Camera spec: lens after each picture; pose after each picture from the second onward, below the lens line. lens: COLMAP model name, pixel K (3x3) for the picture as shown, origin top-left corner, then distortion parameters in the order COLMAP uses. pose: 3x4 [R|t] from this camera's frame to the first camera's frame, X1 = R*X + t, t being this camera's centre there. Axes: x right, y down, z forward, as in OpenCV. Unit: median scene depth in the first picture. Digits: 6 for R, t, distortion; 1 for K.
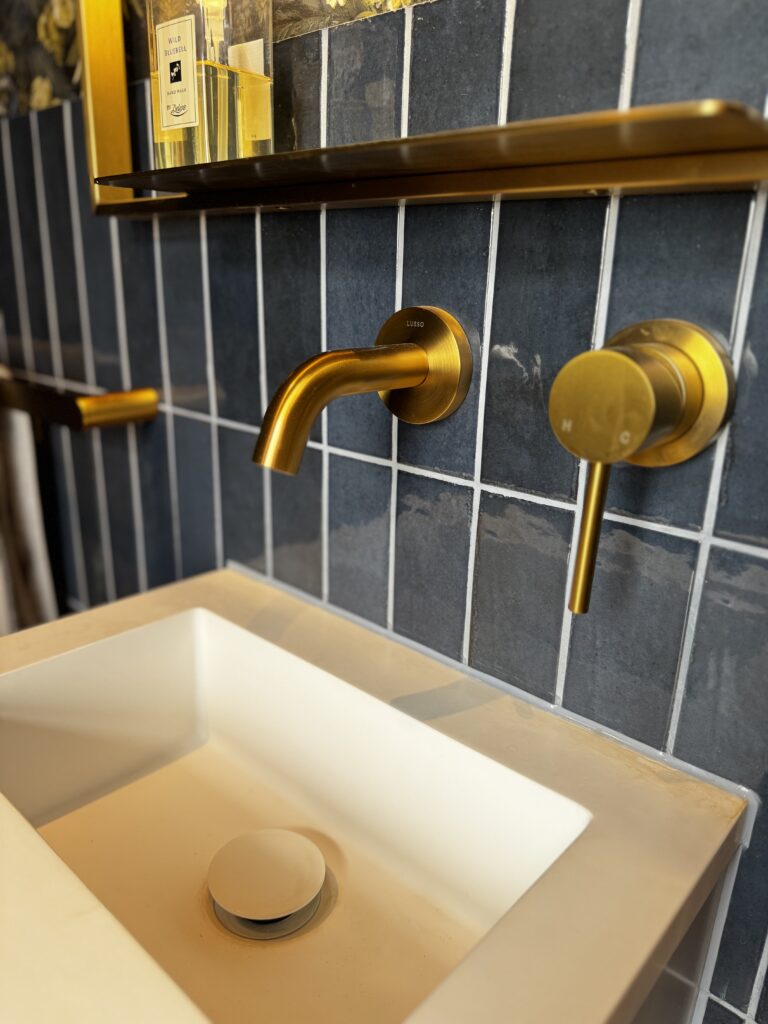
lens RADIAL K [[727.0, 0, 381.1], [0, 727.0, 506.3], [0, 0, 1]] dist [0.080243, -0.118095]
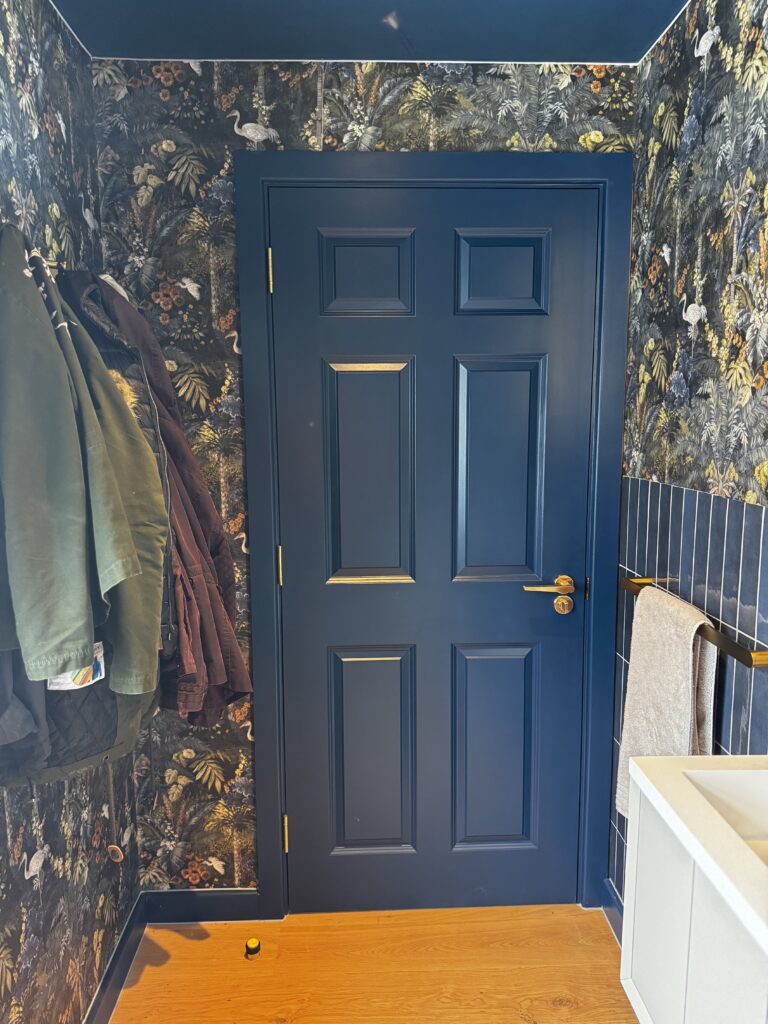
lens RADIAL K [[724.0, 0, 384.0], [0, 724.0, 512.0], [0, 0, 1]] dist [0.007420, -0.020673]
pose [[0.687500, 0.063233, -0.723426, 0.419439], [-0.193753, 0.976061, -0.098815, -0.160254], [0.699860, 0.208101, 0.683293, -1.530401]]
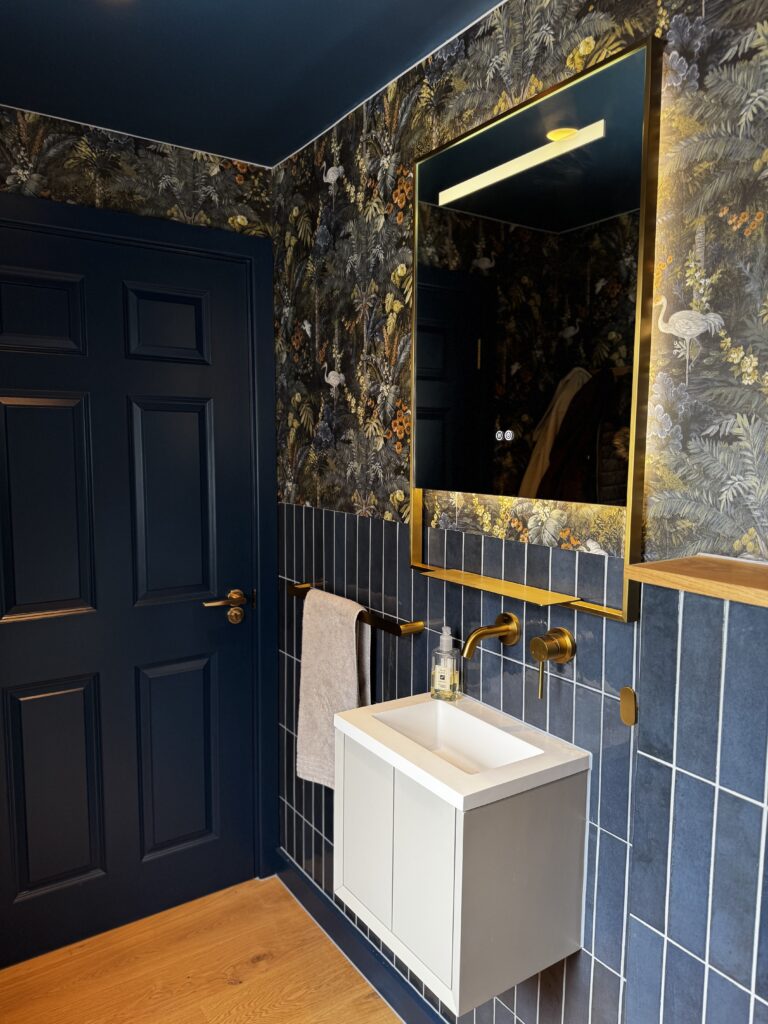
lens RADIAL K [[727.0, 0, 381.1], [0, 727.0, 506.3], [0, 0, 1]] dist [0.080243, -0.118095]
pose [[0.968976, 0.001667, -0.247150, 0.299279], [-0.055028, 0.976332, -0.209159, 0.002836], [0.240952, 0.216270, 0.946134, -2.364914]]
